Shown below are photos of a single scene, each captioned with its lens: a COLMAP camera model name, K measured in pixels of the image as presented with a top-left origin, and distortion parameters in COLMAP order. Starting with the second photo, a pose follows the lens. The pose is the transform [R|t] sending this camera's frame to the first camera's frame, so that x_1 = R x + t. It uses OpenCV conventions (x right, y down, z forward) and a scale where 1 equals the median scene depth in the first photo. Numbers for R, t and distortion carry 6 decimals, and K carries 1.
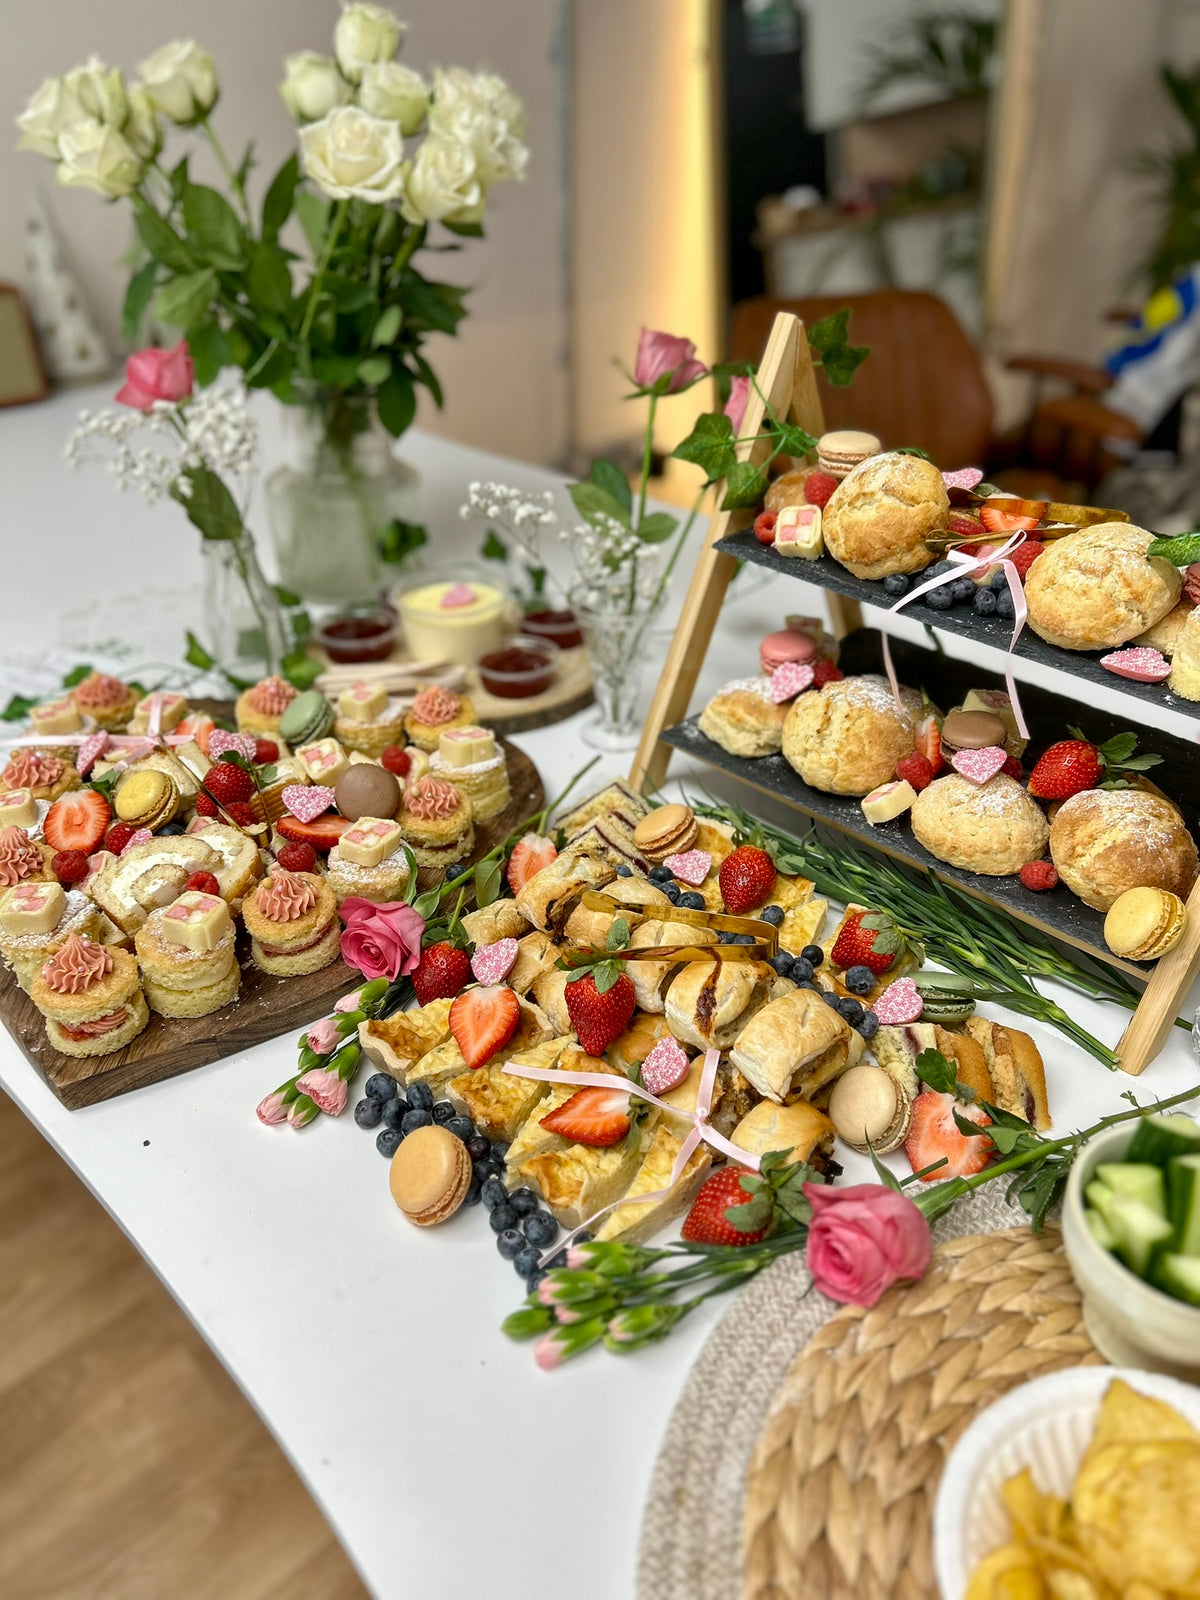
lens RADIAL K [[1184.7, 0, 589.8], [0, 1184.7, 828.7], [0, 0, 1]] dist [0.058622, -0.082363]
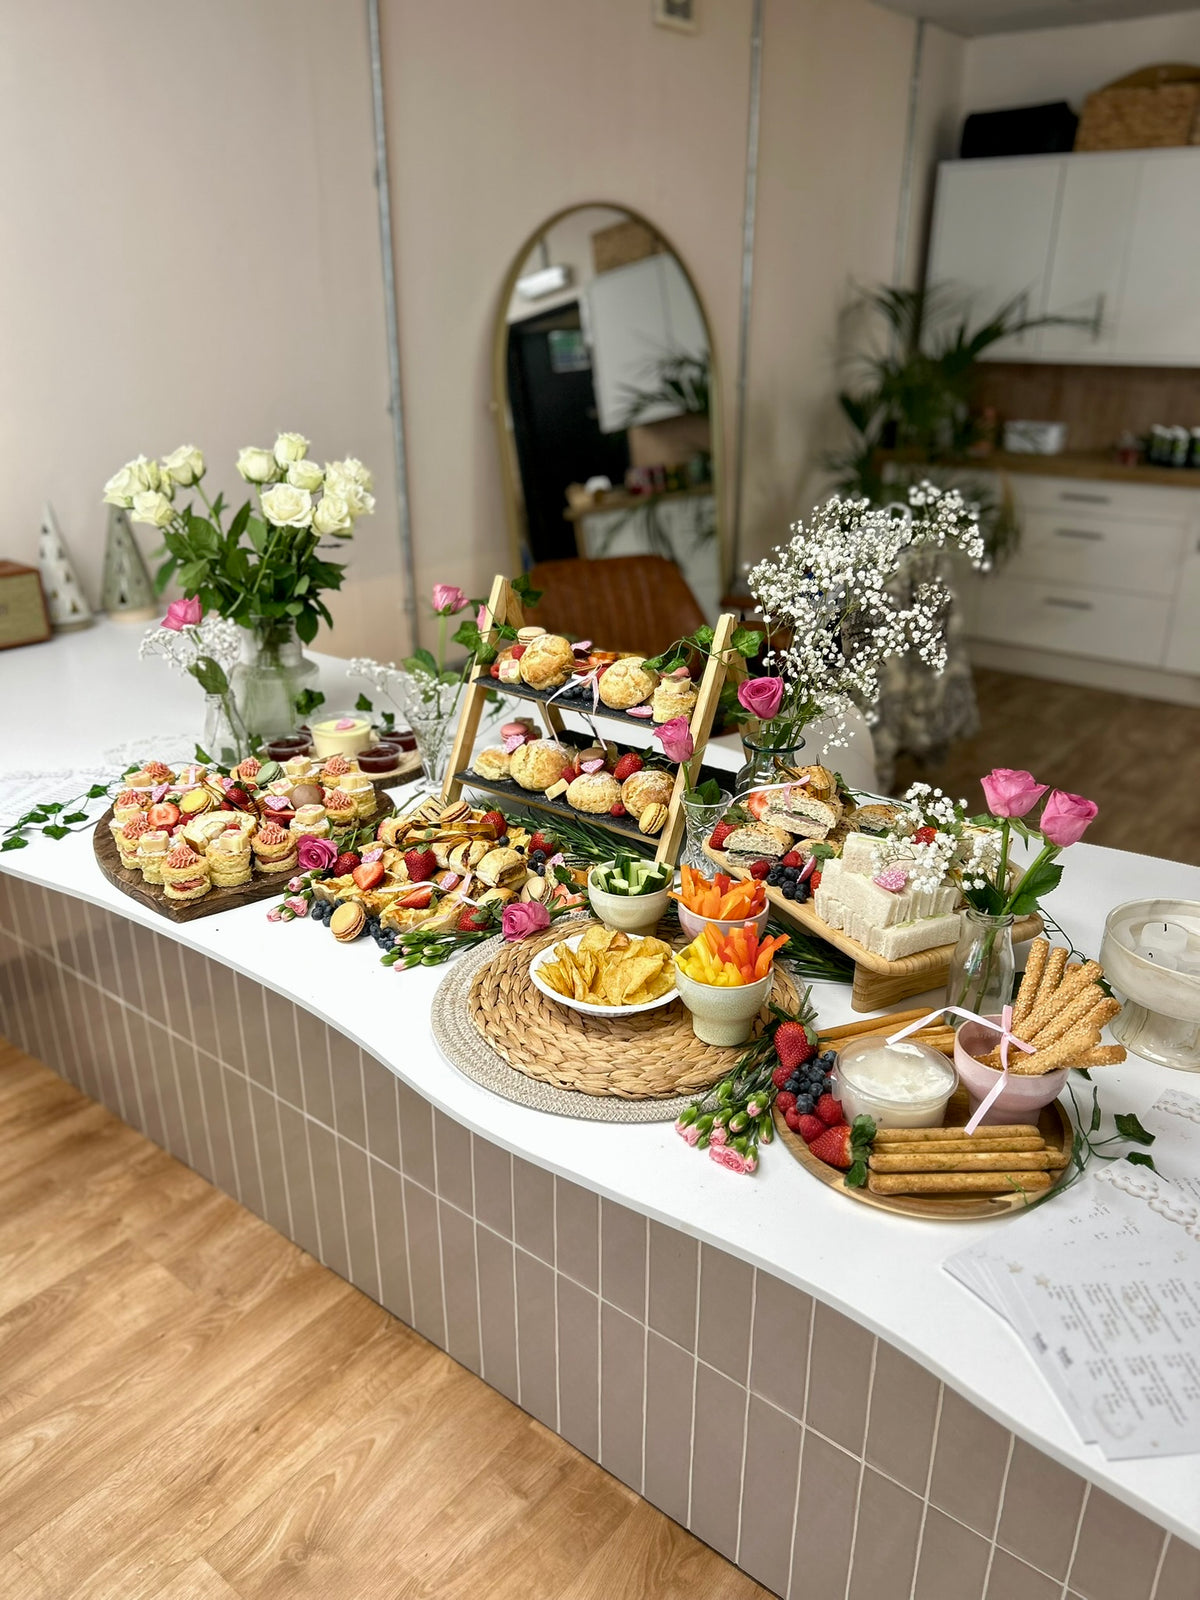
lens RADIAL K [[1184.7, 0, 589.8], [0, 1184.7, 828.7], [0, 0, 1]] dist [0.058622, -0.082363]
pose [[0.992395, -0.047962, 0.113362, 0.055758], [0.068831, 0.979747, -0.188038, 0.385794], [-0.102047, 0.194411, 0.975598, -0.914097]]
